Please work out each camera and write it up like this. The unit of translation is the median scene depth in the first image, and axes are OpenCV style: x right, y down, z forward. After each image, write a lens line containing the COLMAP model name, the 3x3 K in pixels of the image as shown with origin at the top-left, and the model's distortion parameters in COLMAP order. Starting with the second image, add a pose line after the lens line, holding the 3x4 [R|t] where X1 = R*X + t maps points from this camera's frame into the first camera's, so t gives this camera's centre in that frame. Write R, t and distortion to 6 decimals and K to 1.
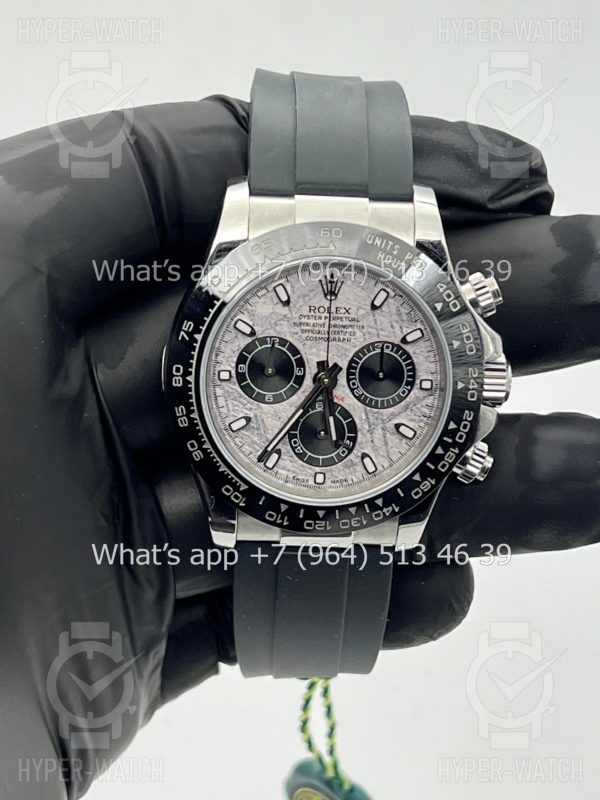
lens RADIAL K [[1934.3, 0, 299.4], [0, 1934.3, 399.5], [0, 0, 1]] dist [0.218704, 0.000000]
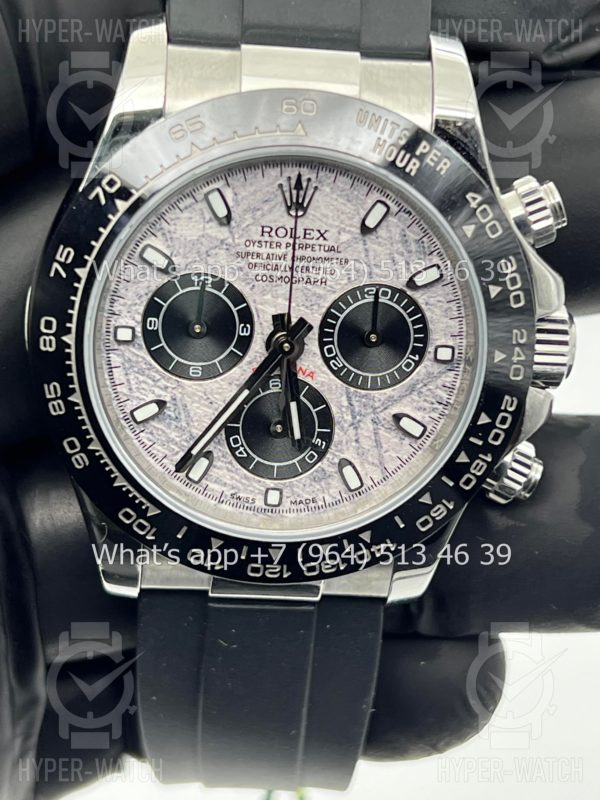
lens RADIAL K [[1934.3, 0, 297.0], [0, 1934.3, 403.8], [0, 0, 1]] dist [0.218704, 0.000000]
pose [[0.999296, 0.015734, 0.034065, -0.003882], [-0.017761, 0.998037, 0.060061, -0.028519], [-0.033053, -0.060623, 0.997613, 0.369613]]
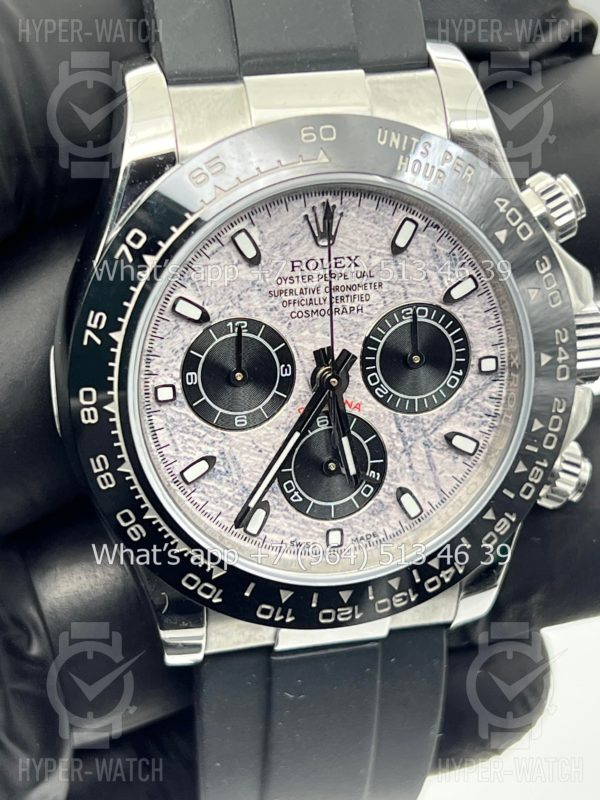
lens RADIAL K [[1934.3, 0, 295.5], [0, 1934.3, 401.3], [0, 0, 1]] dist [0.218704, 0.000000]
pose [[0.976781, -0.131872, 0.168847, -0.099743], [0.122082, 0.990246, 0.067153, -0.044980], [-0.176056, -0.044980, 0.983352, 0.405417]]
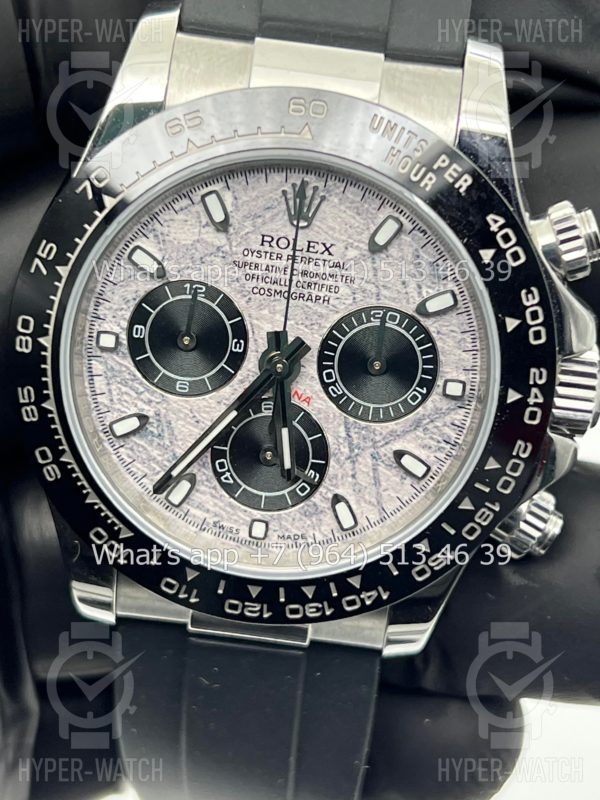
lens RADIAL K [[1934.3, 0, 299.4], [0, 1934.3, 398.2], [0, 0, 1]] dist [0.218704, 0.000000]
pose [[0.992383, 0.095698, -0.077571, 0.064818], [-0.091642, 0.994312, 0.054270, -0.031961], [0.082324, -0.046748, 0.995509, 0.422719]]
